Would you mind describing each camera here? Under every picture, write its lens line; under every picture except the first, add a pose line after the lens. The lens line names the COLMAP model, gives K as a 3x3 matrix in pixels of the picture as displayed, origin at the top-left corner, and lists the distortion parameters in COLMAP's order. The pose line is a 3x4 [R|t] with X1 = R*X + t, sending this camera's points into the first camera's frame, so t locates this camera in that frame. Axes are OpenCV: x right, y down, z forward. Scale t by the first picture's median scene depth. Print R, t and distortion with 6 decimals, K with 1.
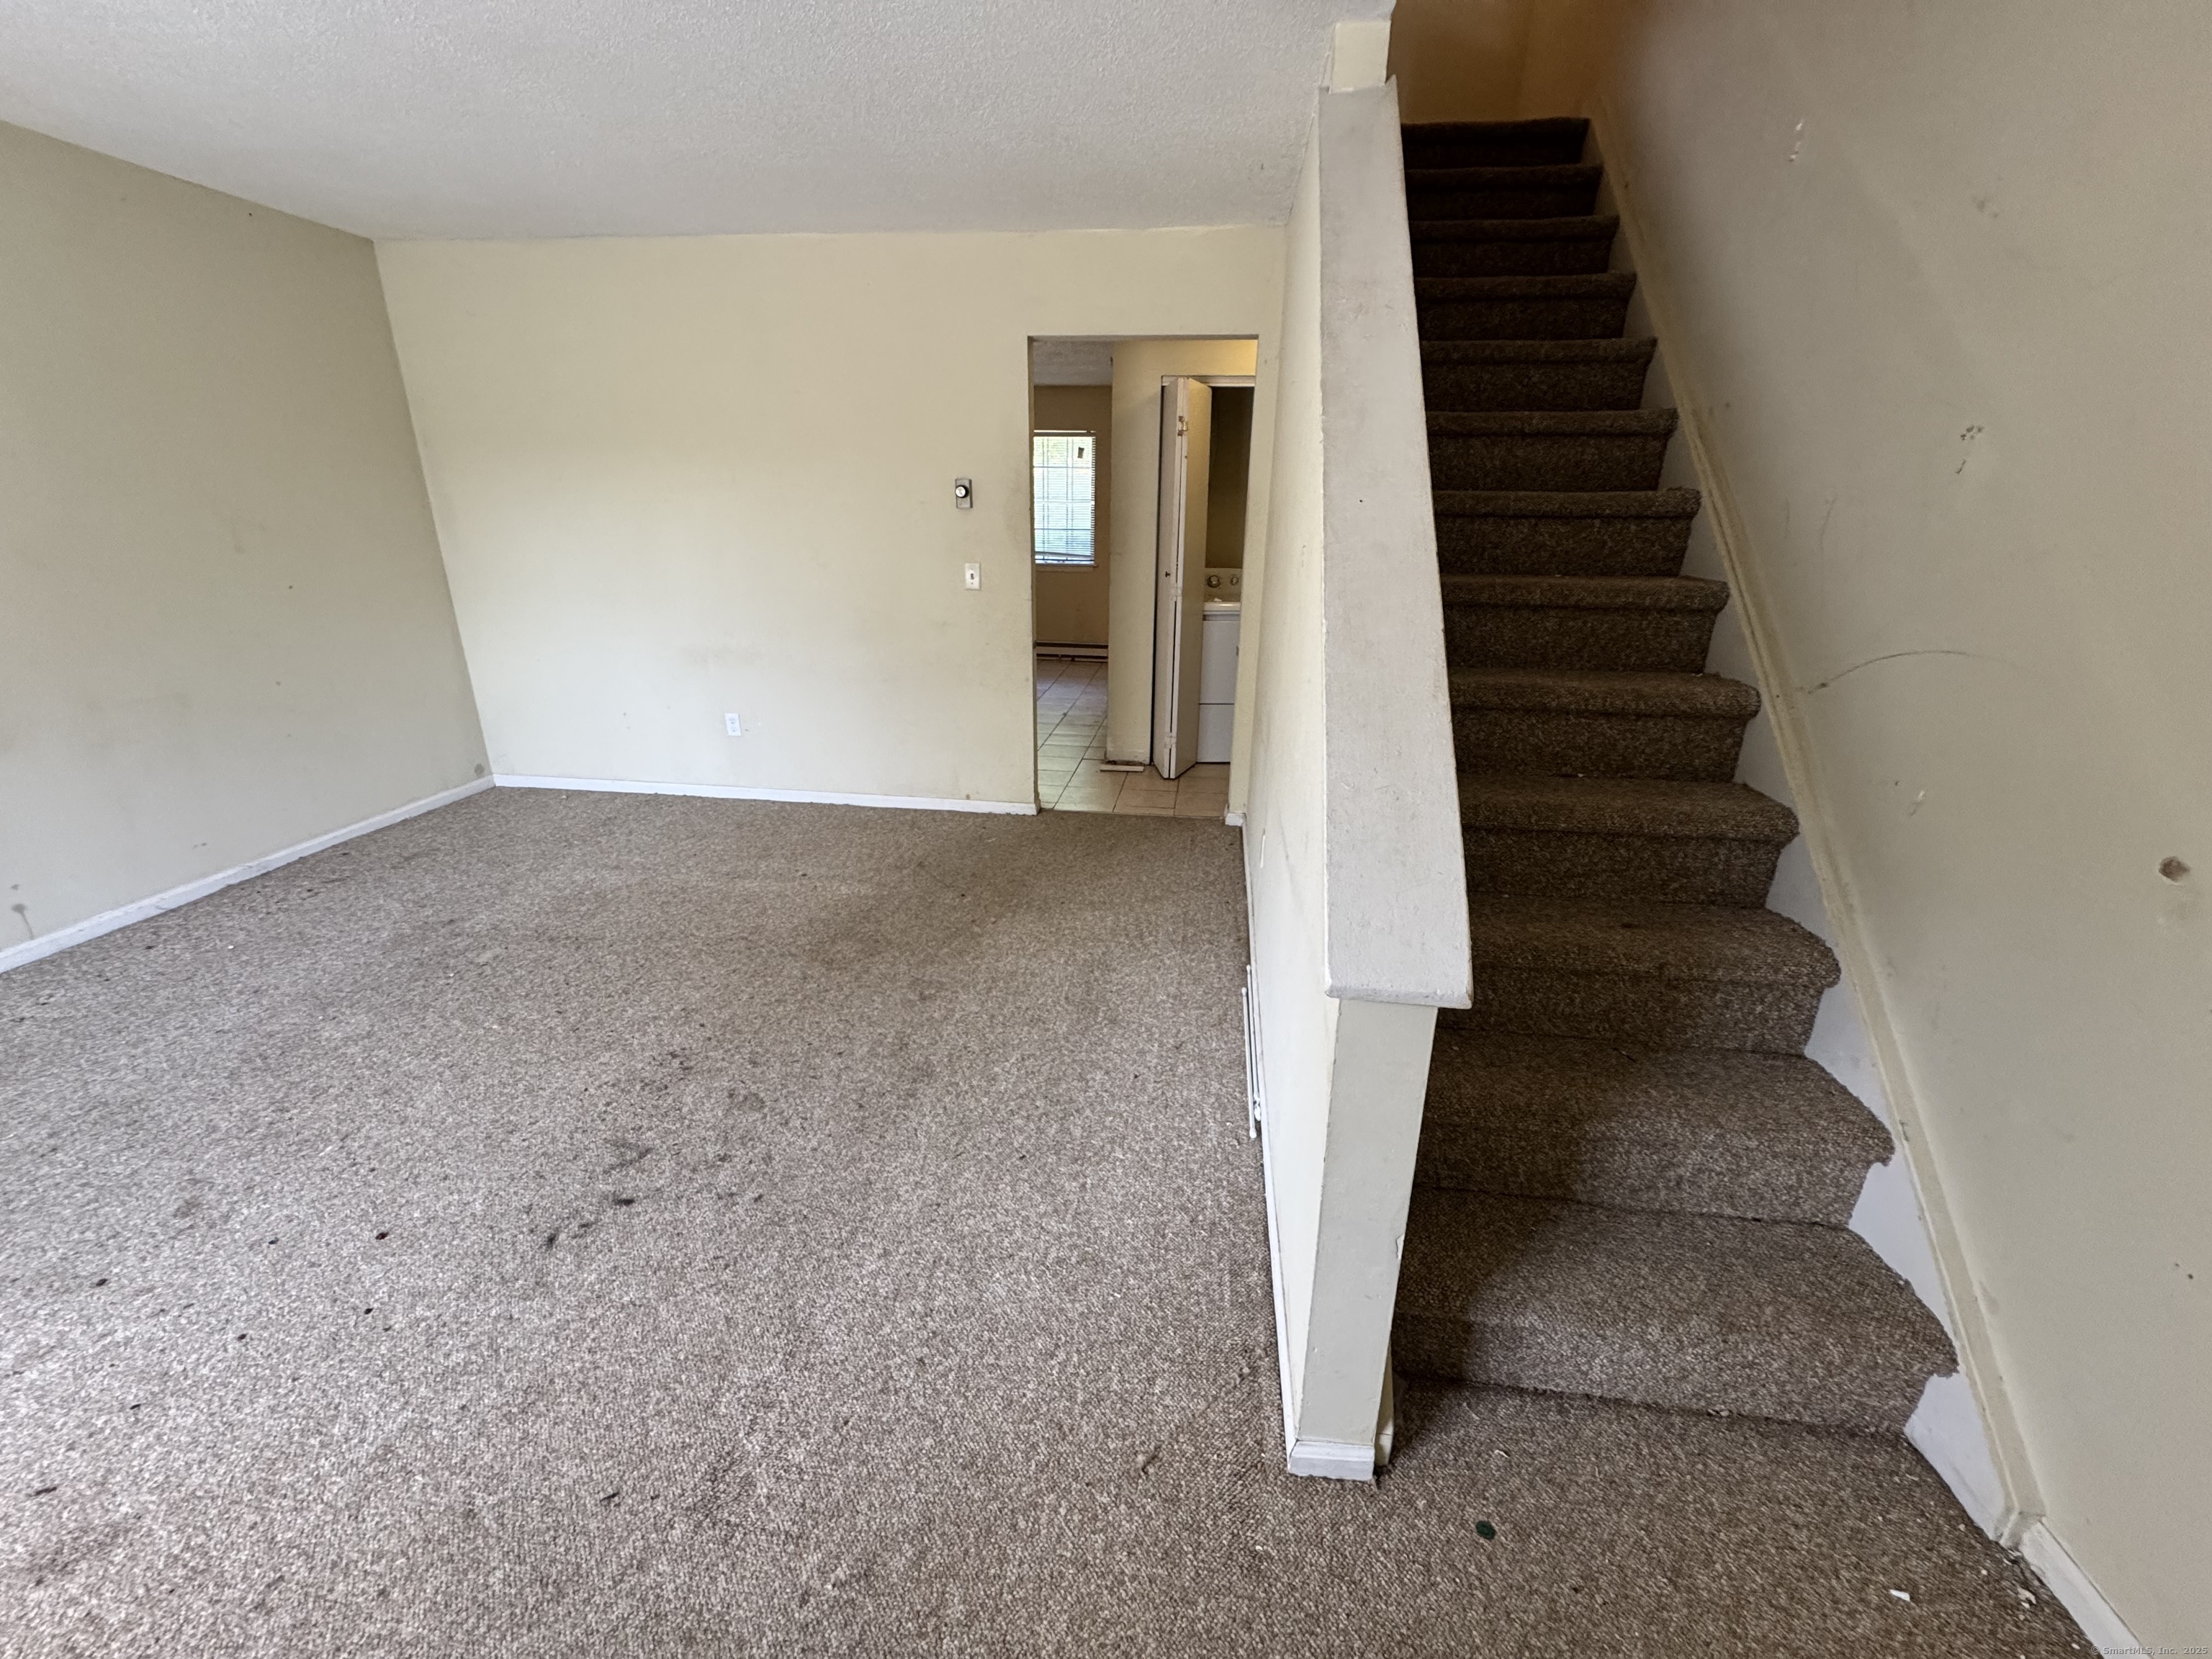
lens RADIAL K [[878.7, 0, 1108.0], [0, 878.7, 831.2], [0, 0, 1]] dist [-0.001559, 0.000297]
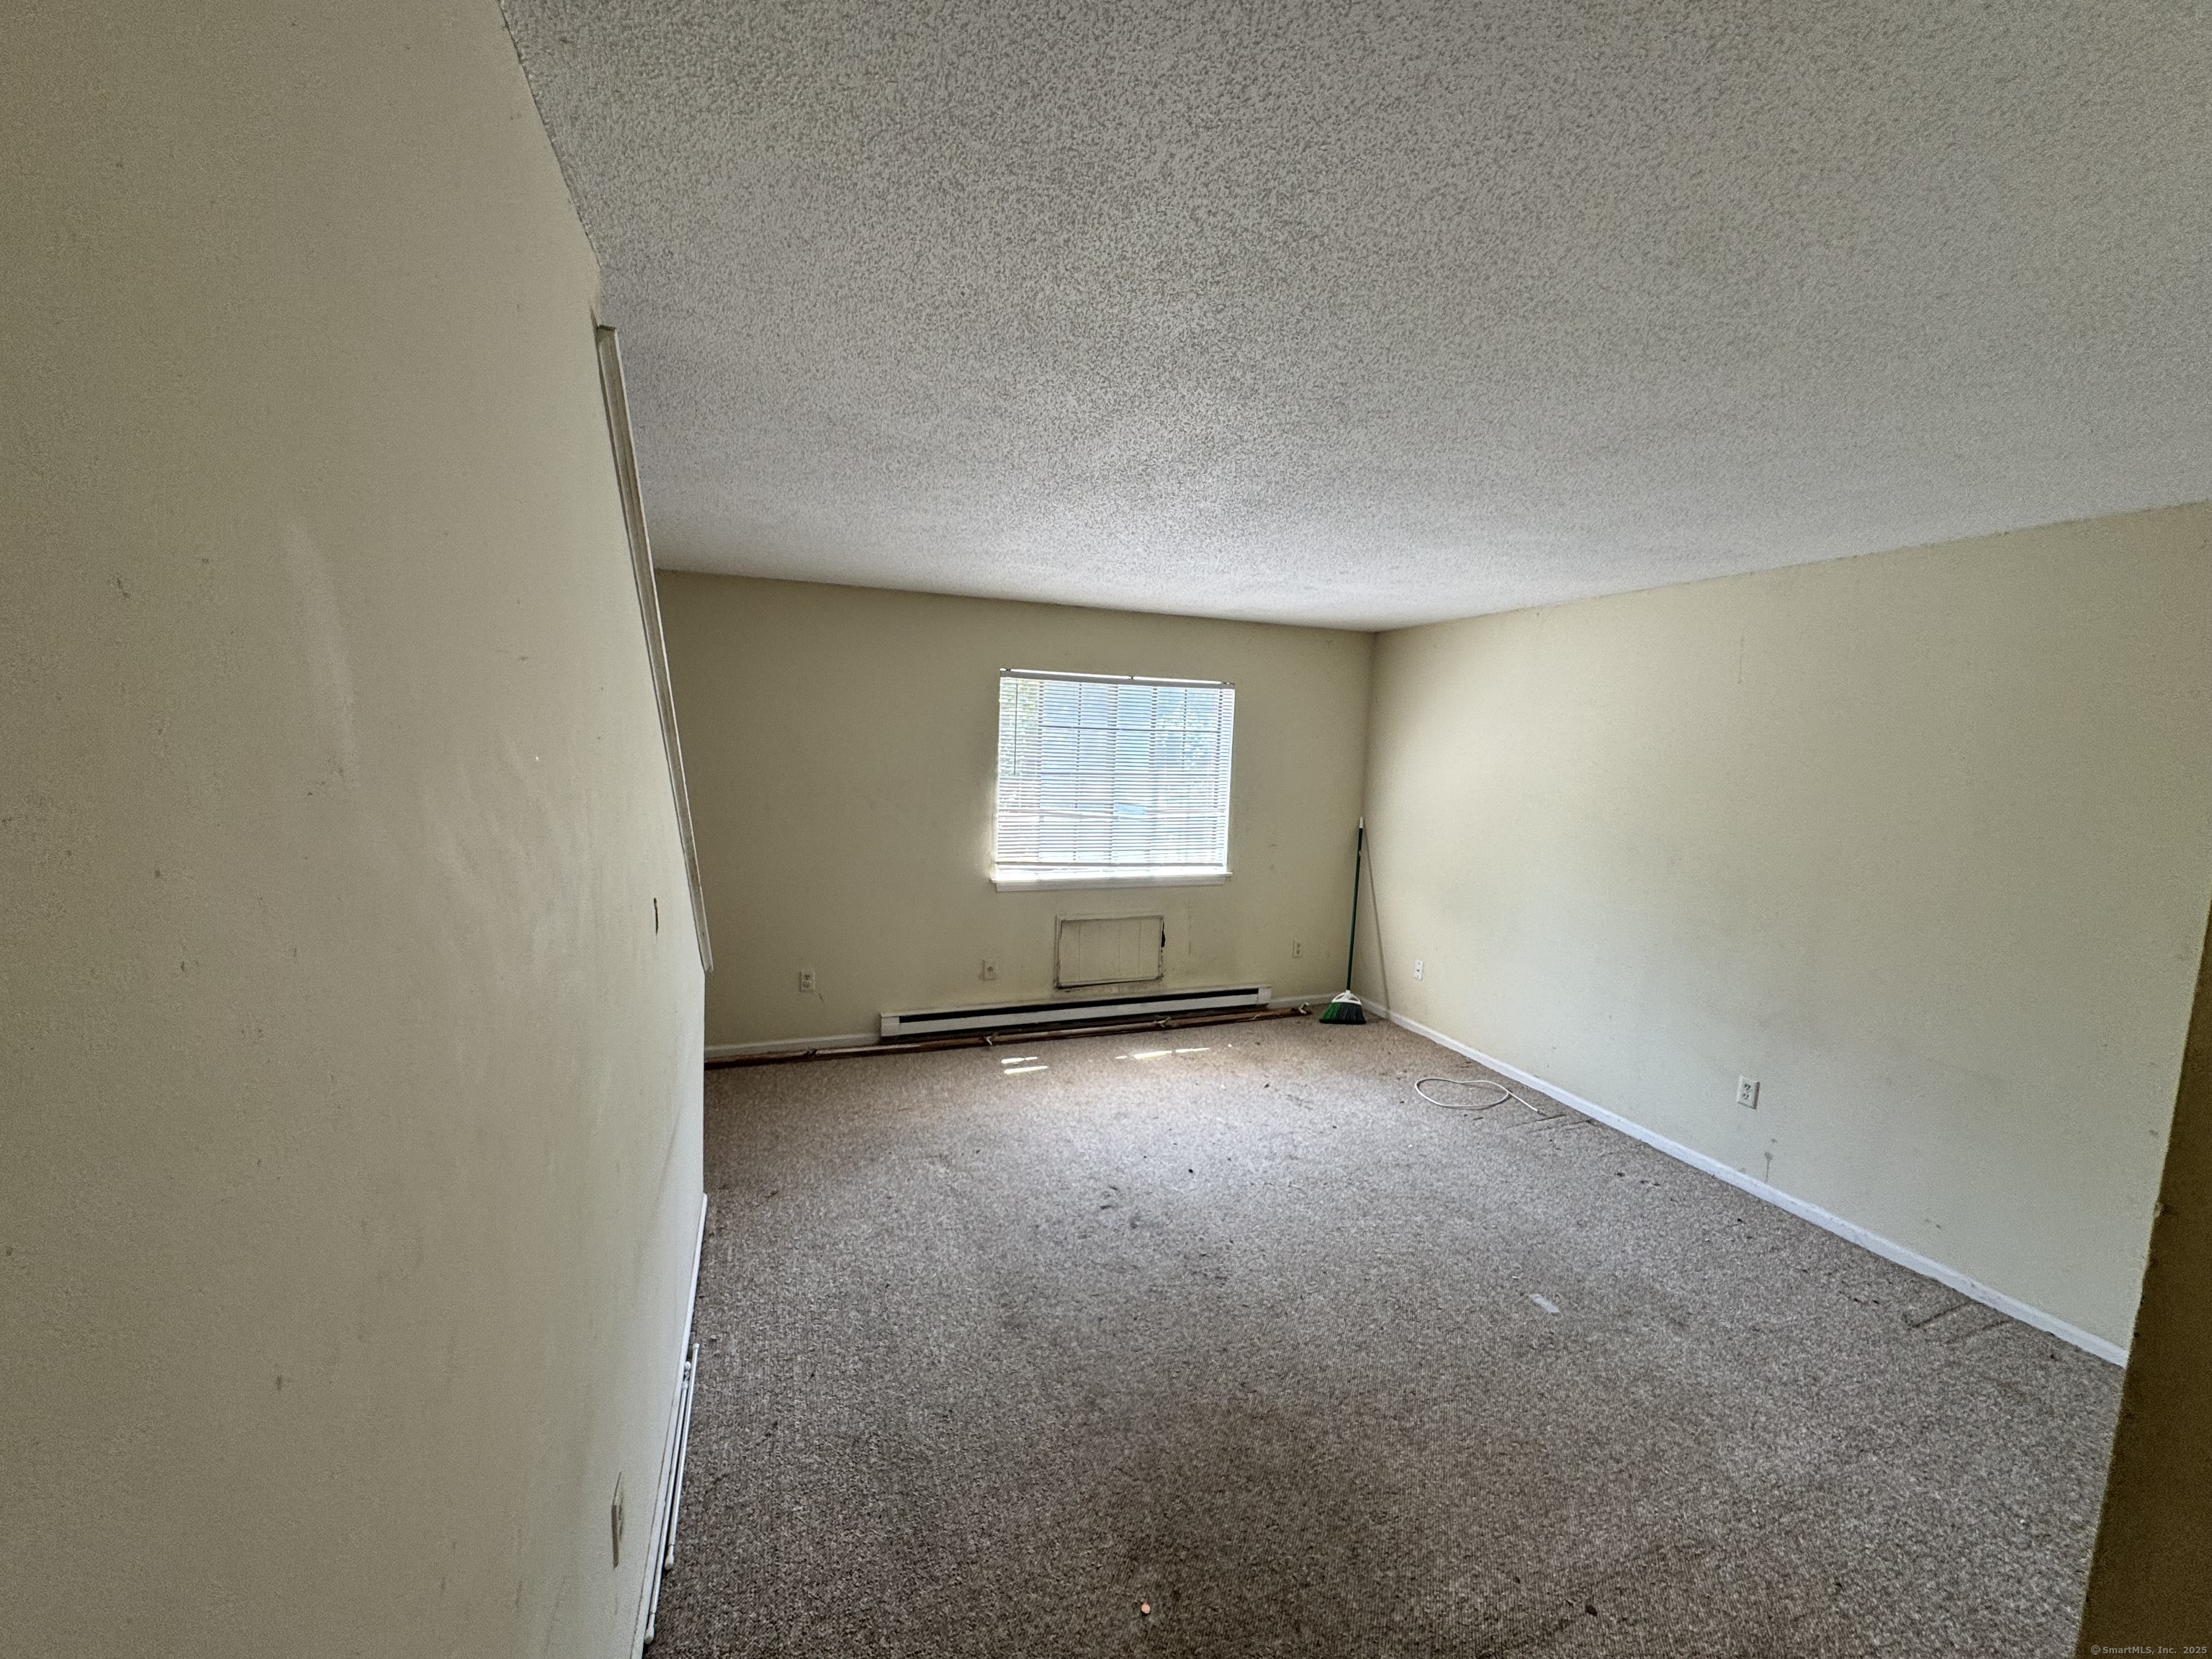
lens RADIAL K [[878.7, 0, 1108.0], [0, 878.7, 831.2], [0, 0, 1]] dist [-0.001559, 0.000297]
pose [[-0.884471, 0.003512, -0.466582, 0.186073], [-0.204165, 0.896249, 0.393770, -0.694447], [0.419557, 0.443538, -0.791989, 1.543600]]
